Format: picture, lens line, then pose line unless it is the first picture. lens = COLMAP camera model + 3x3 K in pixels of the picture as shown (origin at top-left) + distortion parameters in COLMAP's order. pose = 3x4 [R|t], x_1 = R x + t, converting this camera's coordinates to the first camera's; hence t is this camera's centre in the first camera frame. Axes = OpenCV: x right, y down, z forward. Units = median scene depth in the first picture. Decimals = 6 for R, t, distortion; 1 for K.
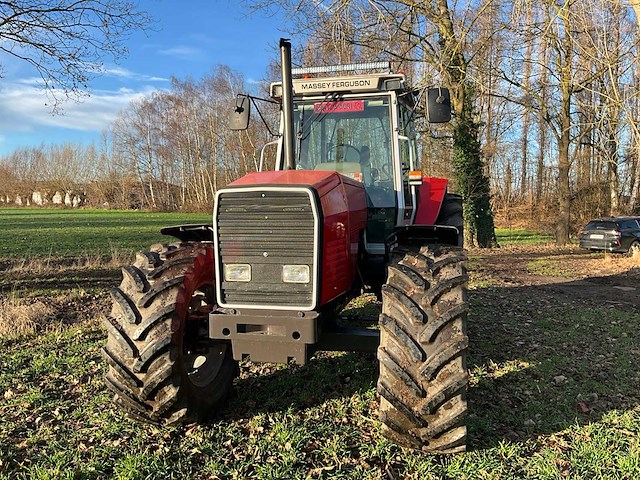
lens RADIAL K [[535.0, 0, 316.9], [0, 535.0, 238.0], [0, 0, 1]] dist [0.063208, -0.118209]
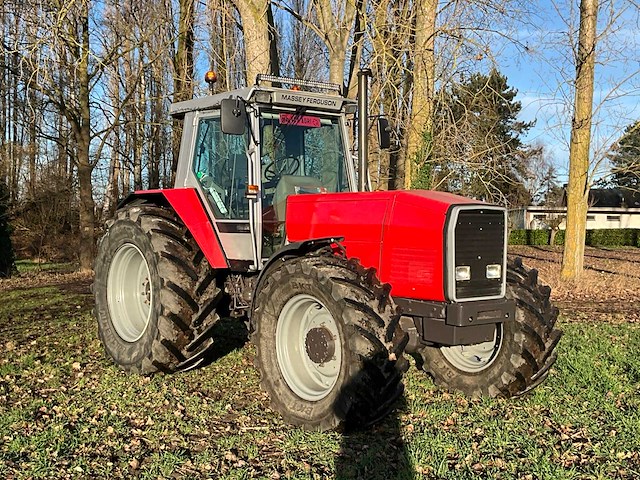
lens RADIAL K [[772.8, 0, 317.9], [0, 772.8, 238.2], [0, 0, 1]] dist [0.085782, -0.029440]
pose [[0.614191, -0.005880, 0.789135, -1.384484], [0.030854, 0.999387, -0.016567, 0.001569], [-0.788554, 0.034523, 0.613996, 0.114920]]
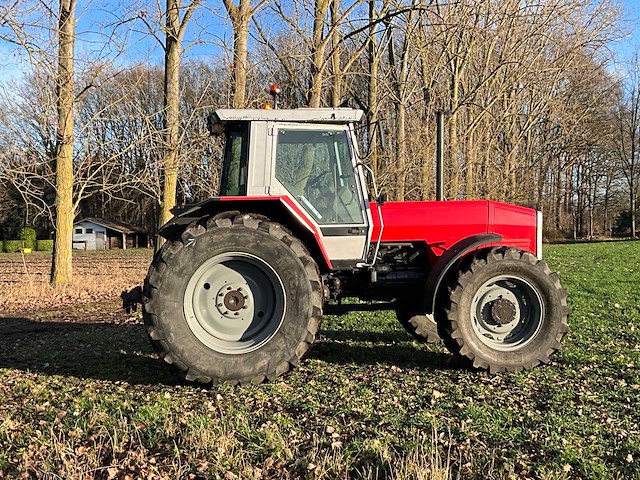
lens RADIAL K [[772.8, 0, 317.9], [0, 772.8, 238.2], [0, 0, 1]] dist [0.085782, -0.029440]
pose [[-0.367257, -0.000558, 0.930119, -1.941264], [0.071830, 0.996996, 0.028960, -0.103843], [-0.927342, 0.077447, -0.366113, 2.152434]]
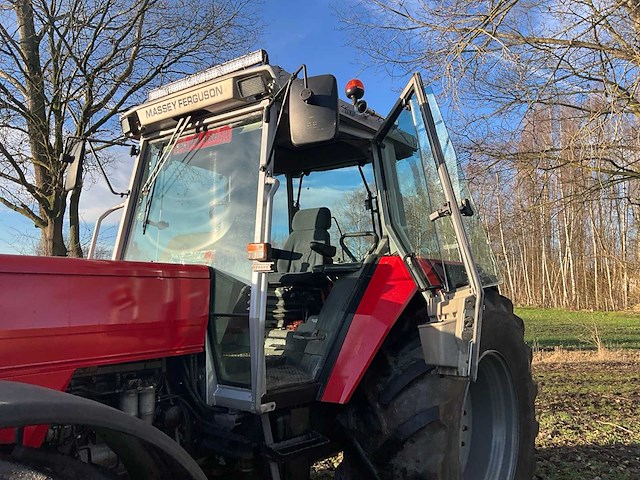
lens RADIAL K [[535.0, 0, 316.9], [0, 535.0, 238.0], [0, 0, 1]] dist [0.063208, -0.118209]
pose [[0.916574, -0.028367, -0.398858, 0.501281], [-0.031369, 0.989305, -0.142445, -0.069503], [0.398634, 0.143073, 0.905881, 0.668234]]
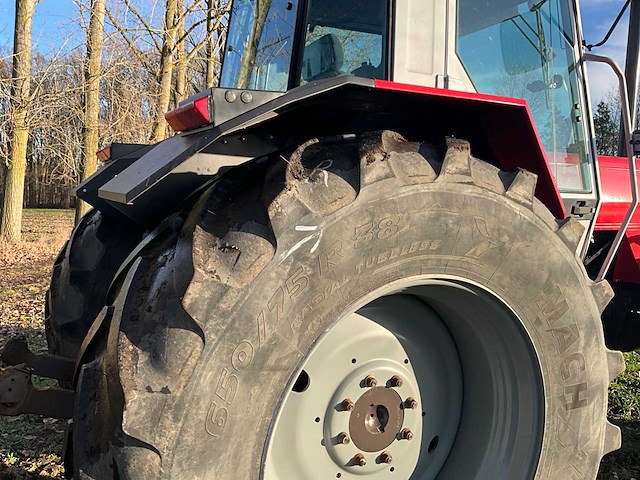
lens RADIAL K [[535.0, 0, 316.9], [0, 535.0, 238.0], [0, 0, 1]] dist [0.063208, -0.118209]
pose [[-0.654779, -0.059340, 0.753487, -0.373830], [0.024934, 0.994675, 0.100003, -0.093657], [-0.755409, 0.084267, -0.649812, 1.955026]]
